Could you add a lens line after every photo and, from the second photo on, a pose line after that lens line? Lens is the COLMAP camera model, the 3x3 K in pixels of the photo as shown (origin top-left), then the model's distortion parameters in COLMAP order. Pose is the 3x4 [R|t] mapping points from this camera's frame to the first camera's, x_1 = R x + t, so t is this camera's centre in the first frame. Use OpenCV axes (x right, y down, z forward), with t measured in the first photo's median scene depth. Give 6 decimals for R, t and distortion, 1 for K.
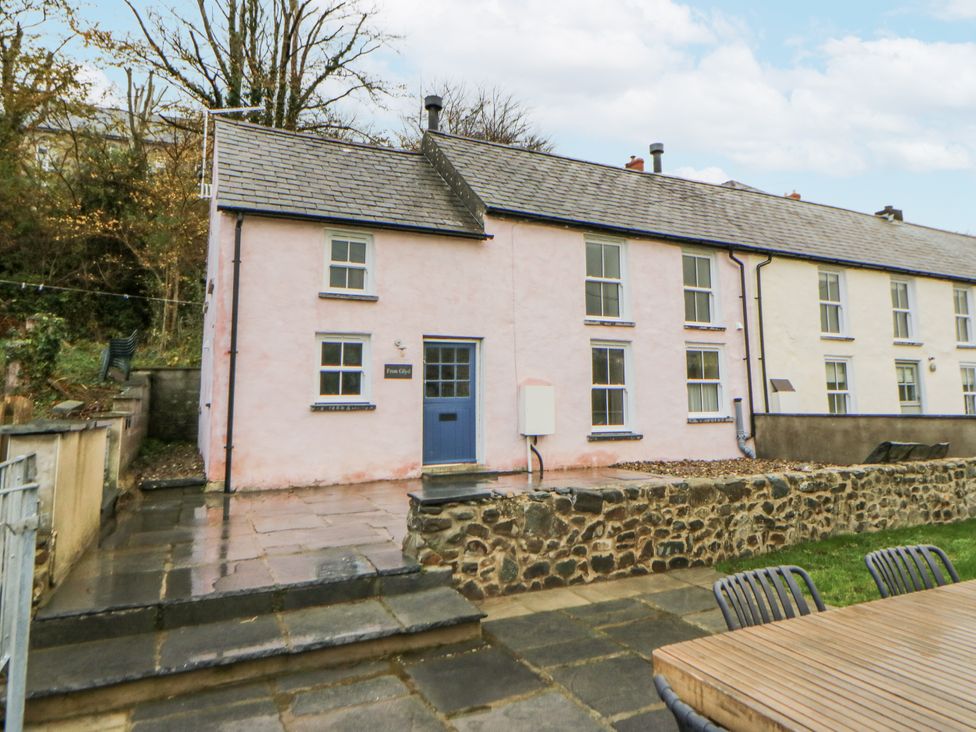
lens RADIAL K [[674.1, 0, 522.9], [0, 674.1, 331.3], [0, 0, 1]] dist [0.008860, 0.001686]
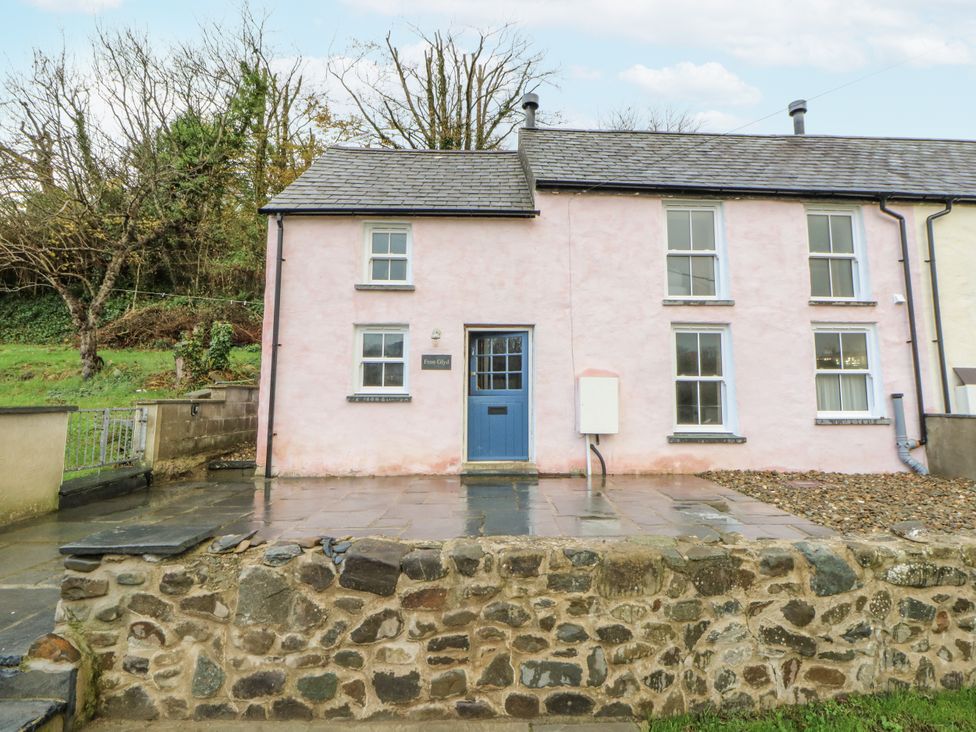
lens RADIAL K [[517.9, 0, 508.5], [0, 517.9, 349.1], [0, 0, 1]] dist [0.002133, -0.013193]
pose [[0.905654, -0.027255, -0.423141, 0.235311], [0.034077, 0.999383, 0.008564, 0.040742], [0.422646, -0.022175, 0.906024, 0.401557]]
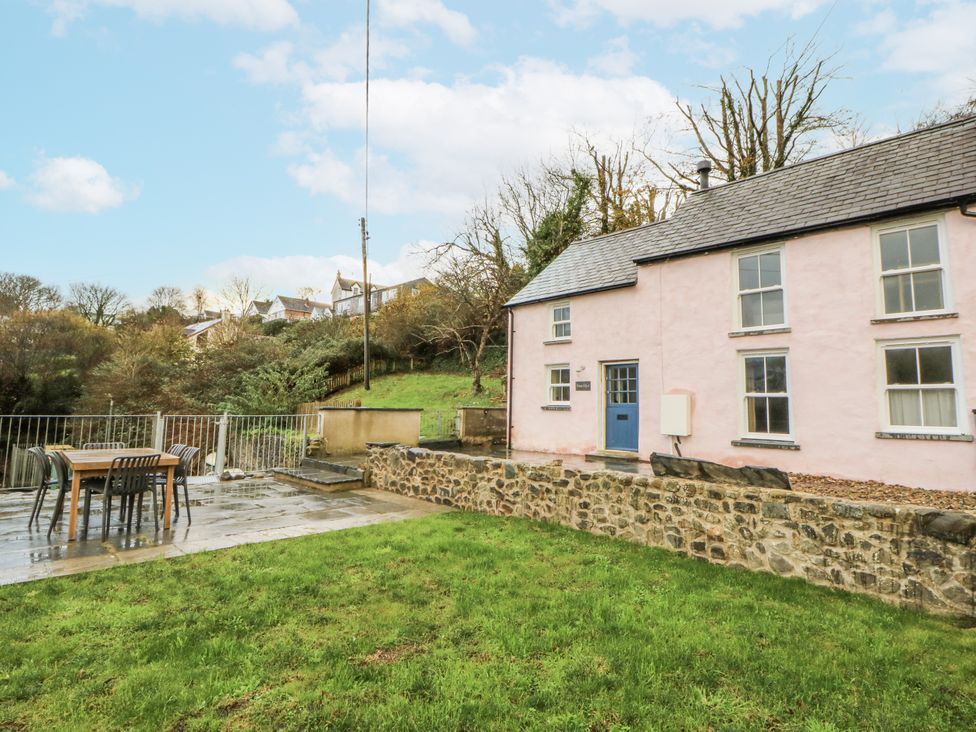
lens RADIAL K [[525.1, 0, 494.1], [0, 525.1, 363.9], [0, 0, 1]] dist [0.000444, -0.013579]
pose [[0.288167, -0.062703, -0.955525, 0.969798], [0.080916, 0.995879, -0.040948, 0.044932], [0.954155, -0.065517, 0.292053, 0.487986]]
